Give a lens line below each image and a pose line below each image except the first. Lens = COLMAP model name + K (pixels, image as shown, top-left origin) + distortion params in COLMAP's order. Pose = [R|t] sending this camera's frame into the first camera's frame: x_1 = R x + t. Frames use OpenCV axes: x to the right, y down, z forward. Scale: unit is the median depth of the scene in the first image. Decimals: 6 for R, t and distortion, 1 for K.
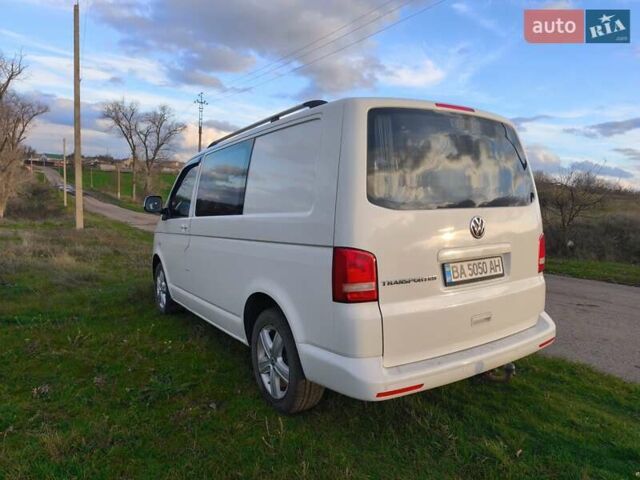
lens RADIAL K [[446.7, 0, 320.7], [0, 446.7, 225.5], [0, 0, 1]] dist [0.005742, 0.002441]
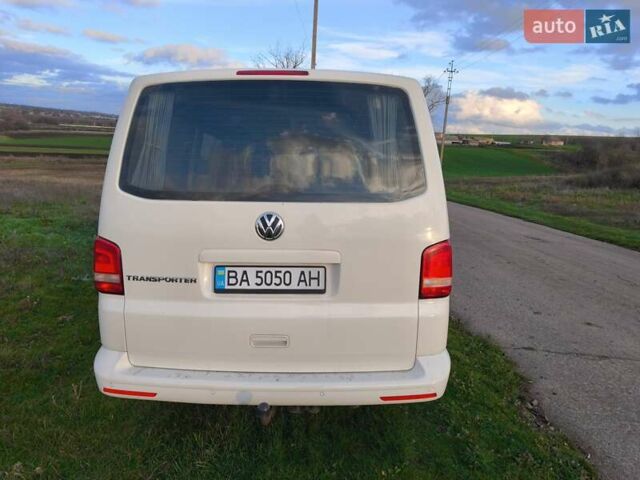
lens RADIAL K [[446.7, 0, 320.7], [0, 446.7, 225.5], [0, 0, 1]] dist [0.005742, 0.002441]
pose [[0.824038, 0.085021, -0.560119, 0.836034], [-0.049601, 0.995706, 0.078167, -0.061438], [0.564360, -0.036630, 0.824716, 0.384453]]
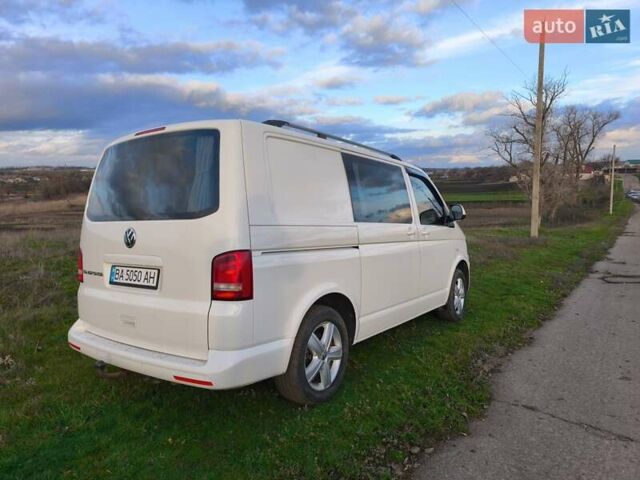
lens RADIAL K [[440.5, 0, 320.0], [0, 440.5, 240.0], [0, 0, 1]] dist [0.010914, 0.001463]
pose [[0.368774, 0.052231, -0.928051, 1.479094], [-0.038419, 0.998423, 0.040925, -0.051245], [0.928725, 0.020563, 0.370199, 0.995486]]
